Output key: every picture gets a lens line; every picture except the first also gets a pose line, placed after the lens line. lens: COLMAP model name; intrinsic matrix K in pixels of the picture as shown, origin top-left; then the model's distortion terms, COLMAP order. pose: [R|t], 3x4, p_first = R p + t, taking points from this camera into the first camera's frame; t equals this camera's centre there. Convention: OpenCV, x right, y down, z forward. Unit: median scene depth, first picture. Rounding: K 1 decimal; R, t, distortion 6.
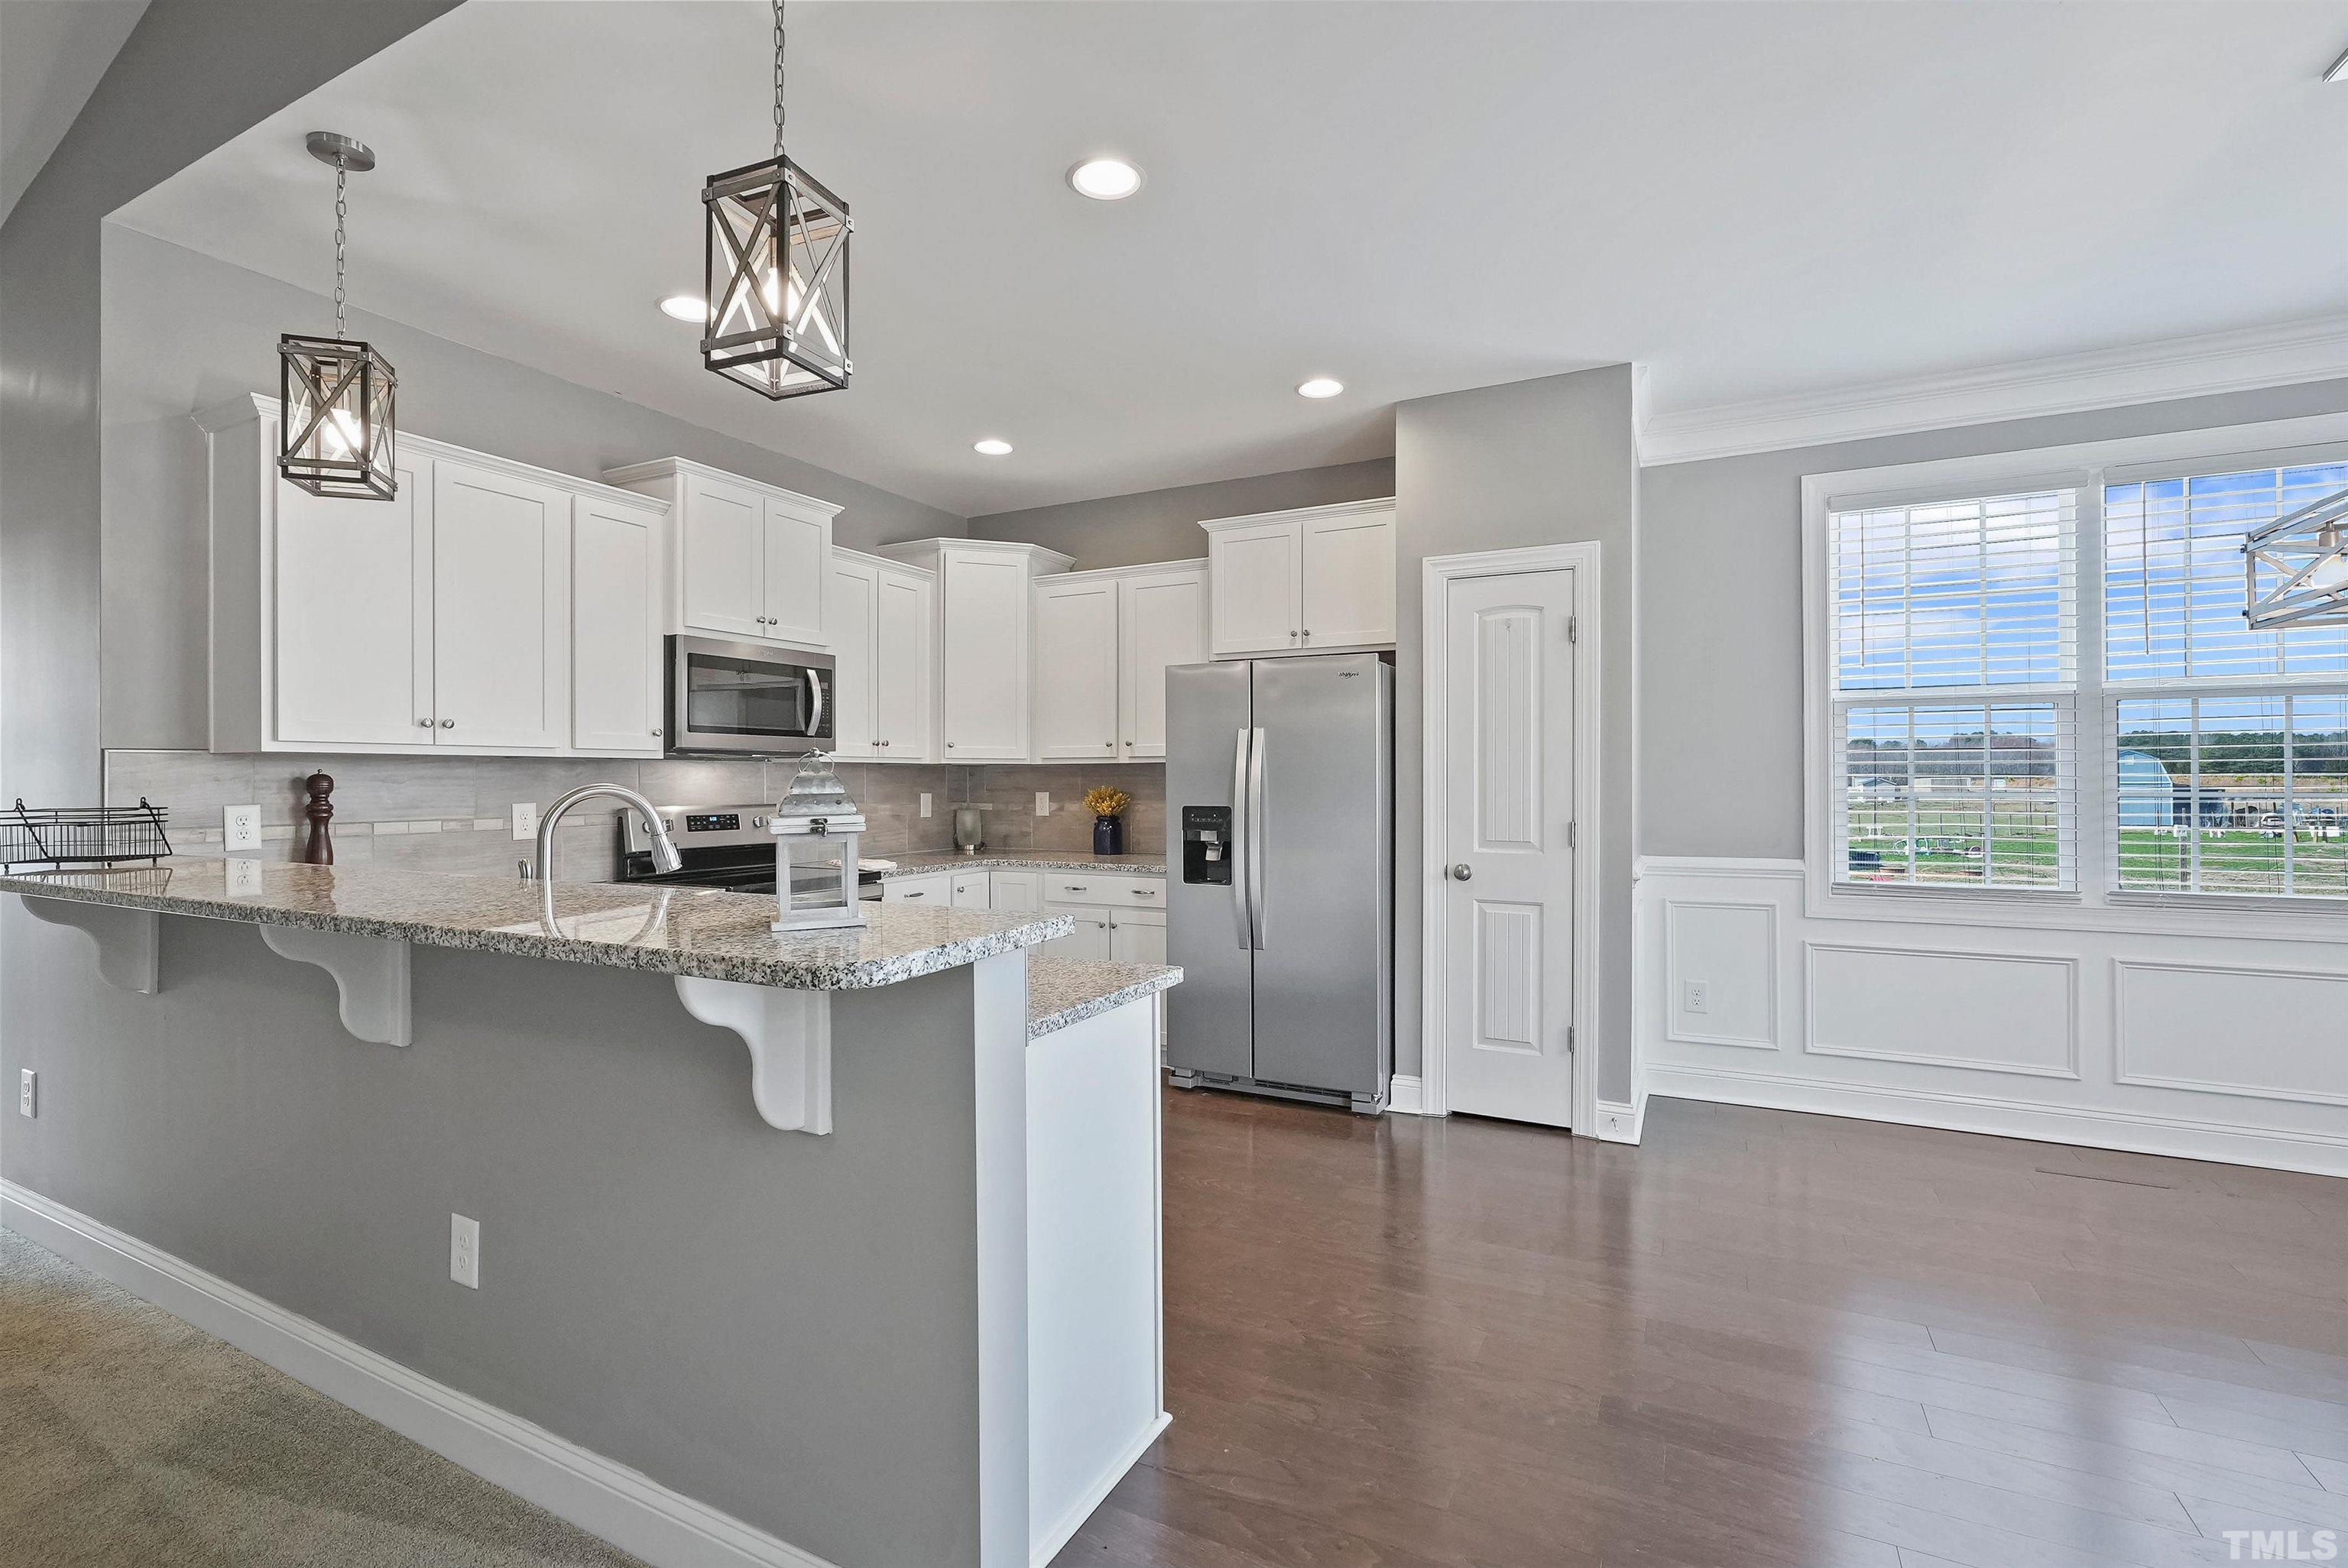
lens RADIAL K [[1079.8, 0, 1168.5], [0, 1079.8, 778.2], [0, 0, 1]] dist [-0.011161, 0.002416]
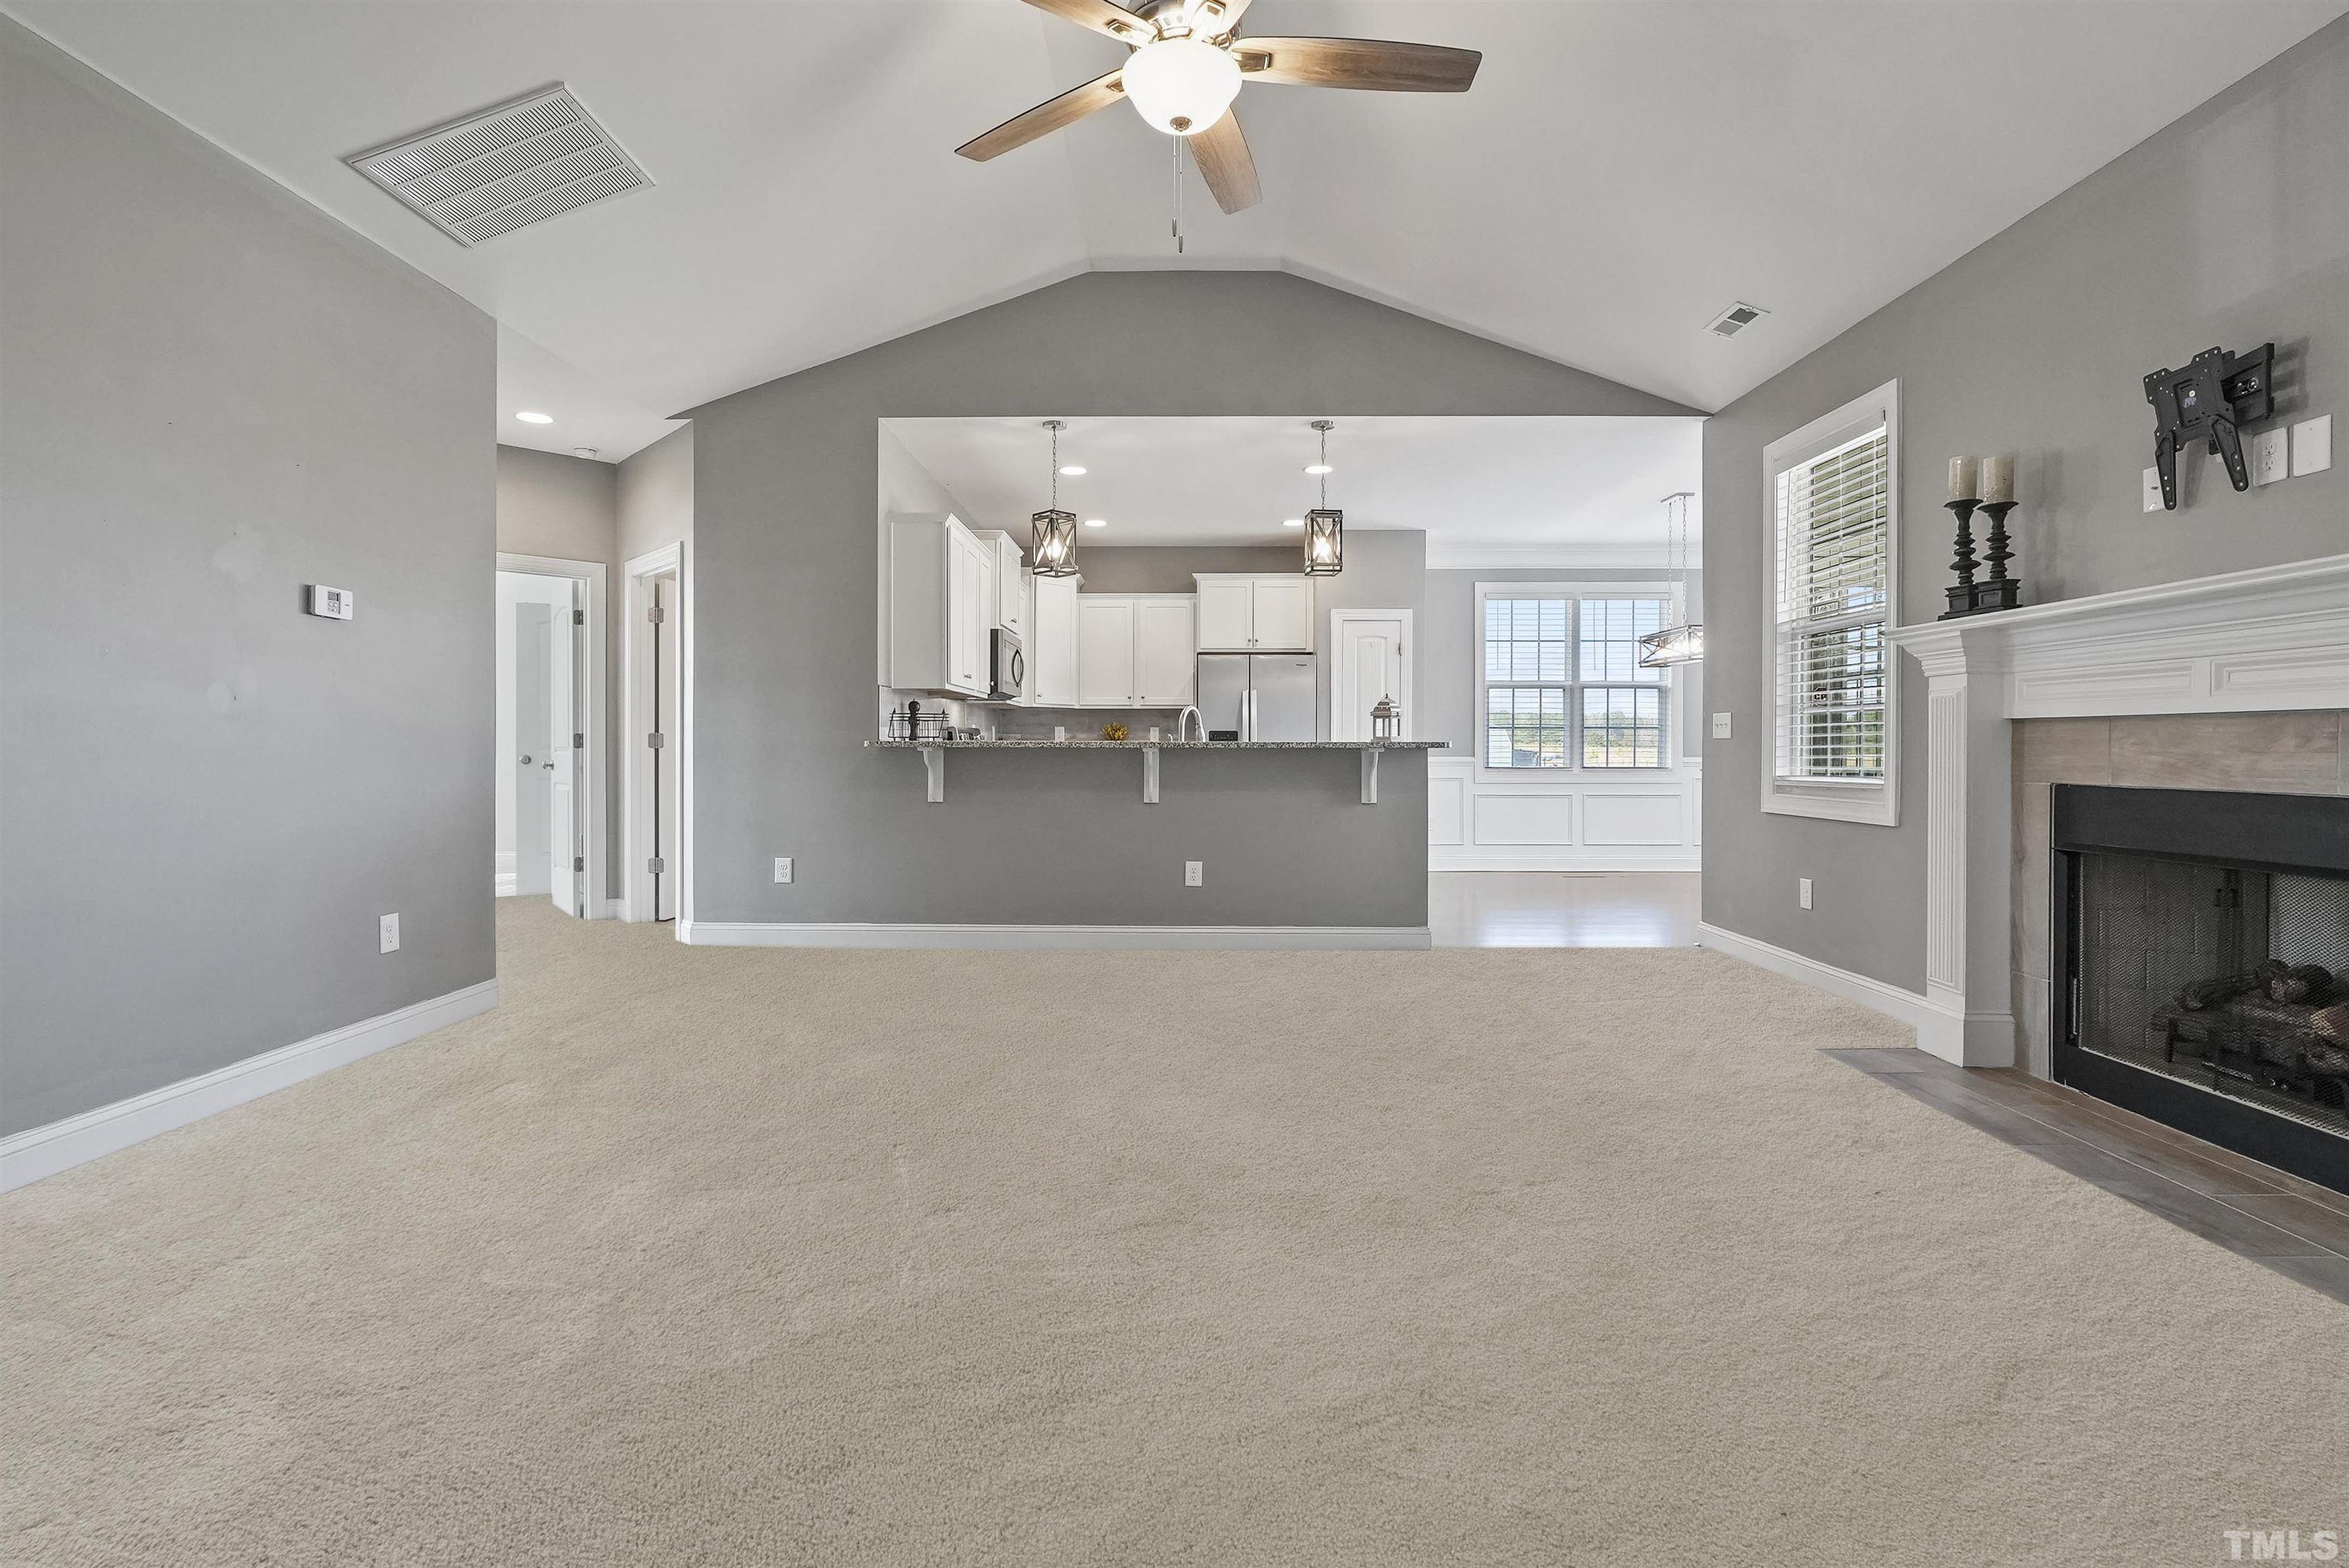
lens RADIAL K [[1080.3, 0, 1172.3], [0, 1080.3, 748.5], [0, 0, 1]] dist [-0.011161, 0.002416]
pose [[0.896044, 0.002723, 0.443958, -0.922242], [-0.004342, 0.999987, 0.002632, 0.055128], [-0.443945, -0.004286, 0.896044, -0.688577]]
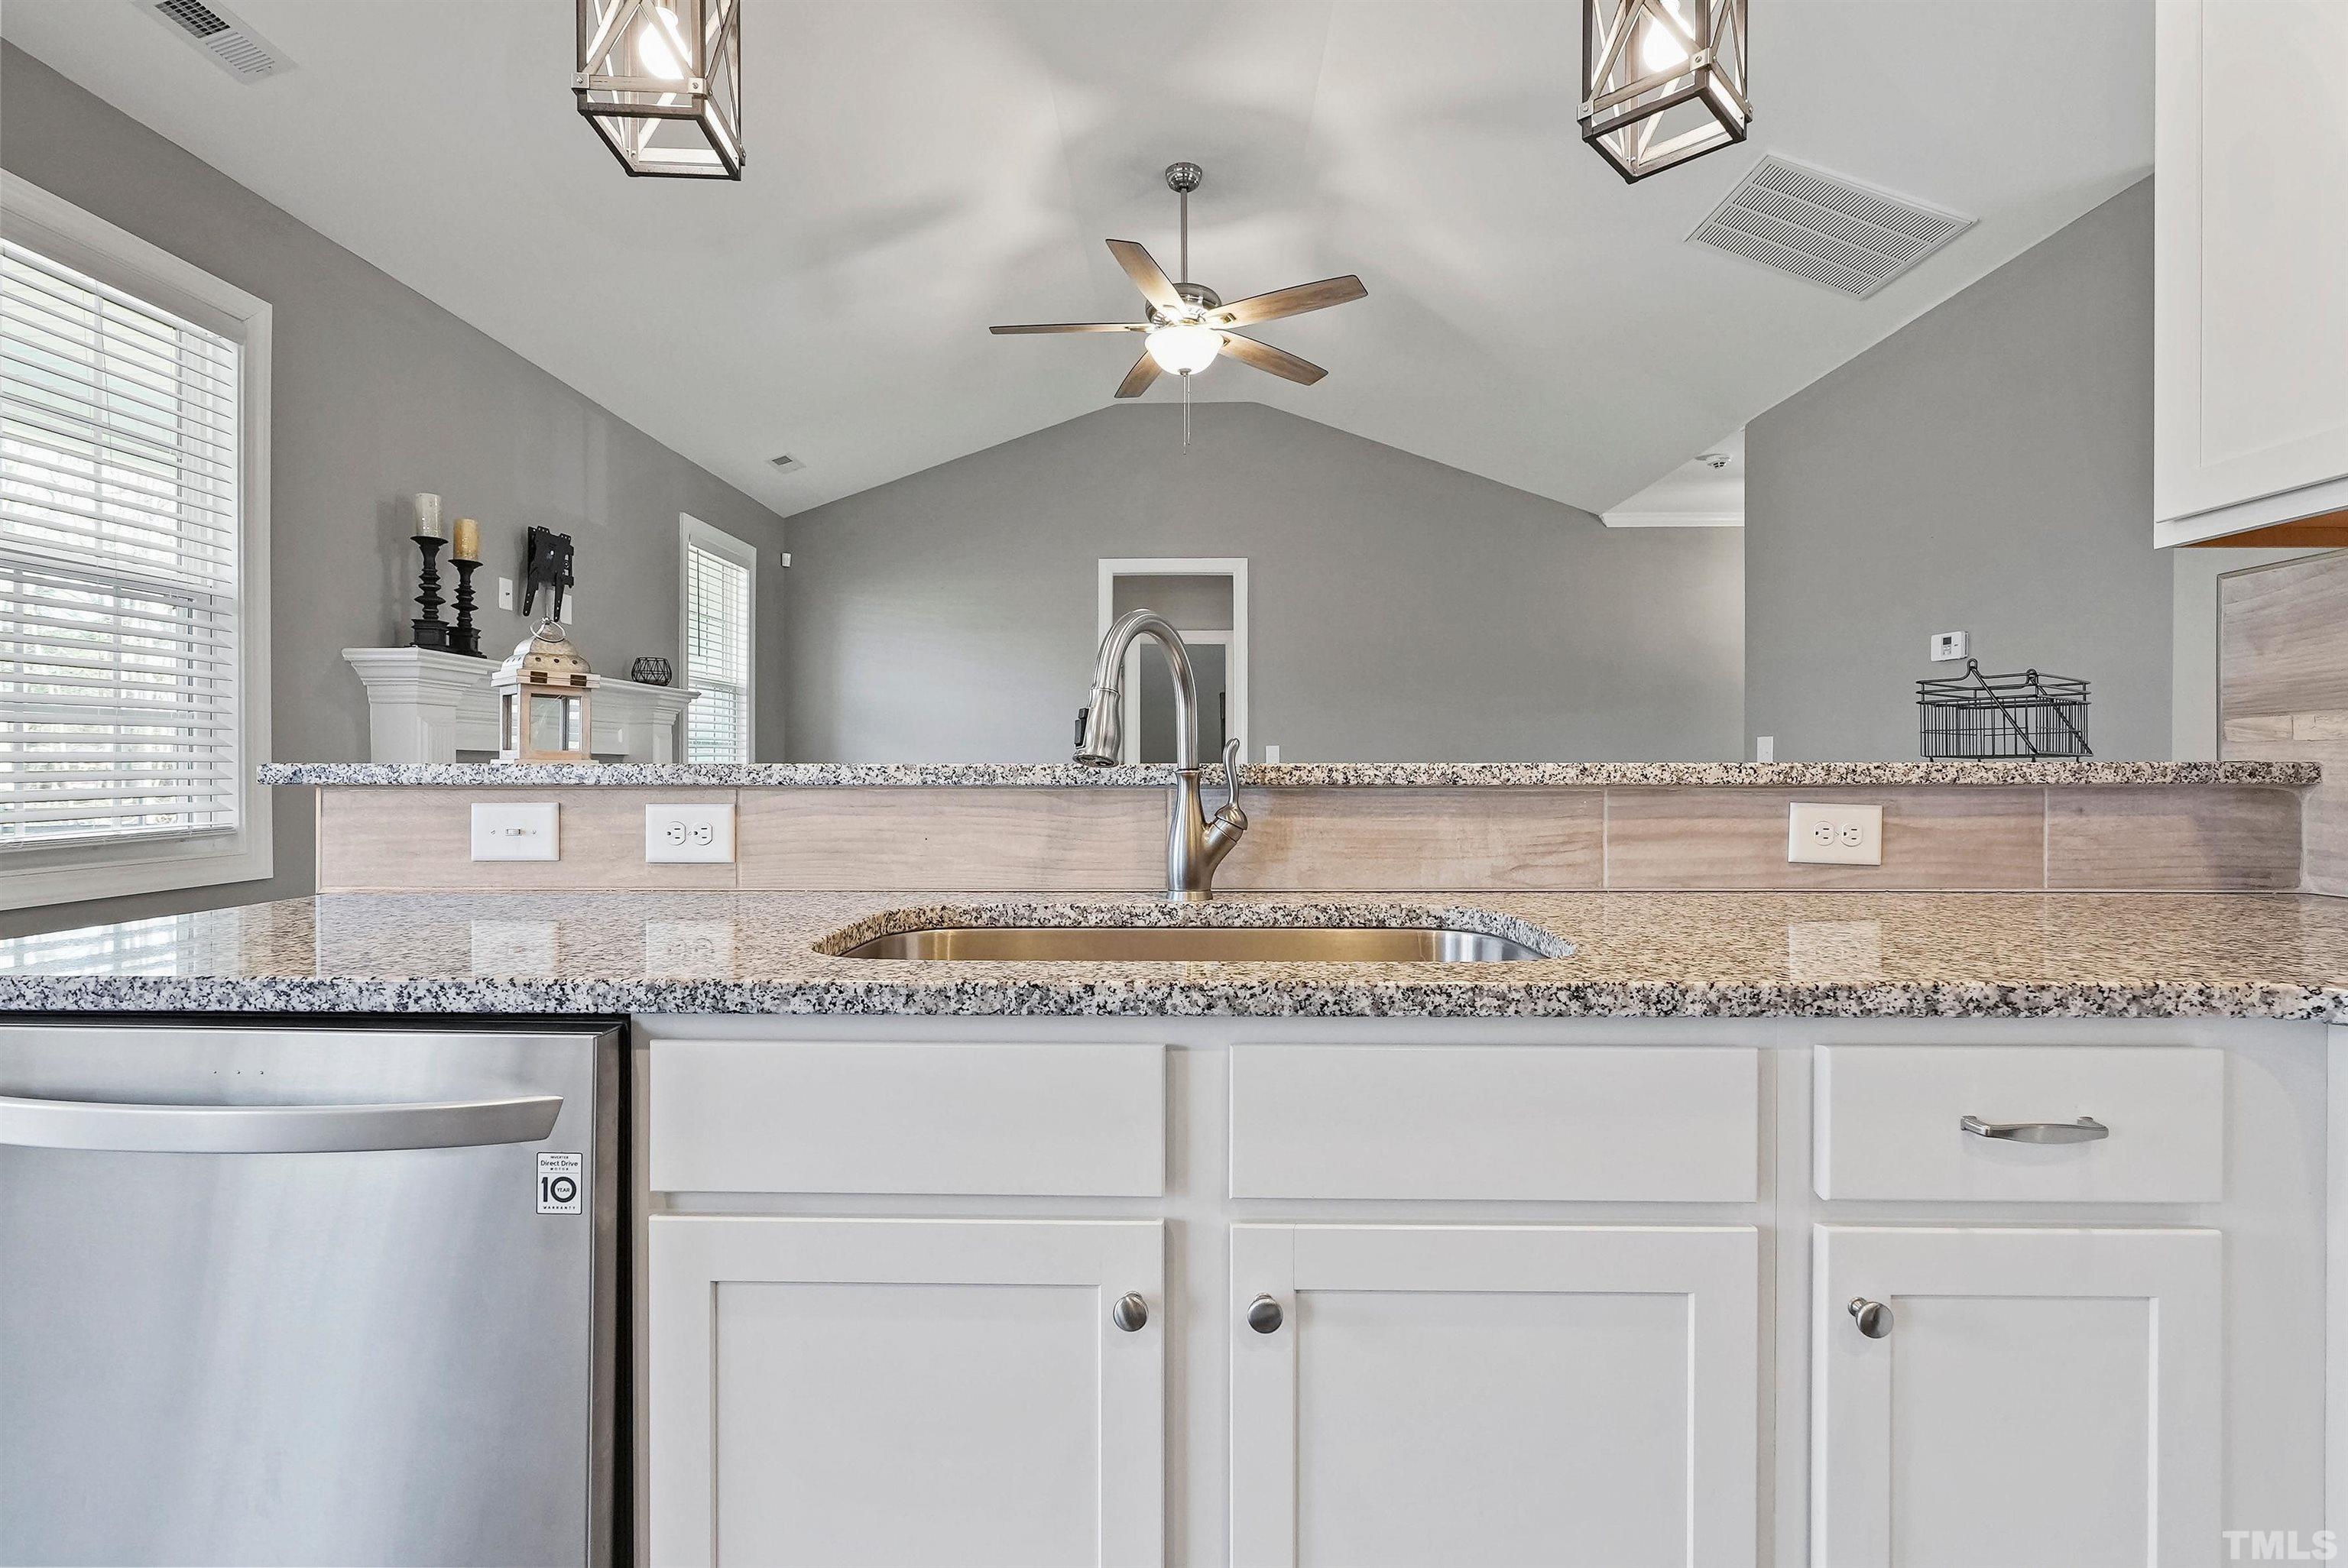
lens RADIAL K [[1014.7, 0, 1173.8], [0, 1014.7, 773.5], [0, 0, 1]] dist [-0.018441, -0.000497]
pose [[-0.899997, 0.006406, -0.435849, -0.175330], [0.003026, 0.999960, 0.008448, 0.046217], [0.435885, 0.006285, -0.899980, 0.793731]]
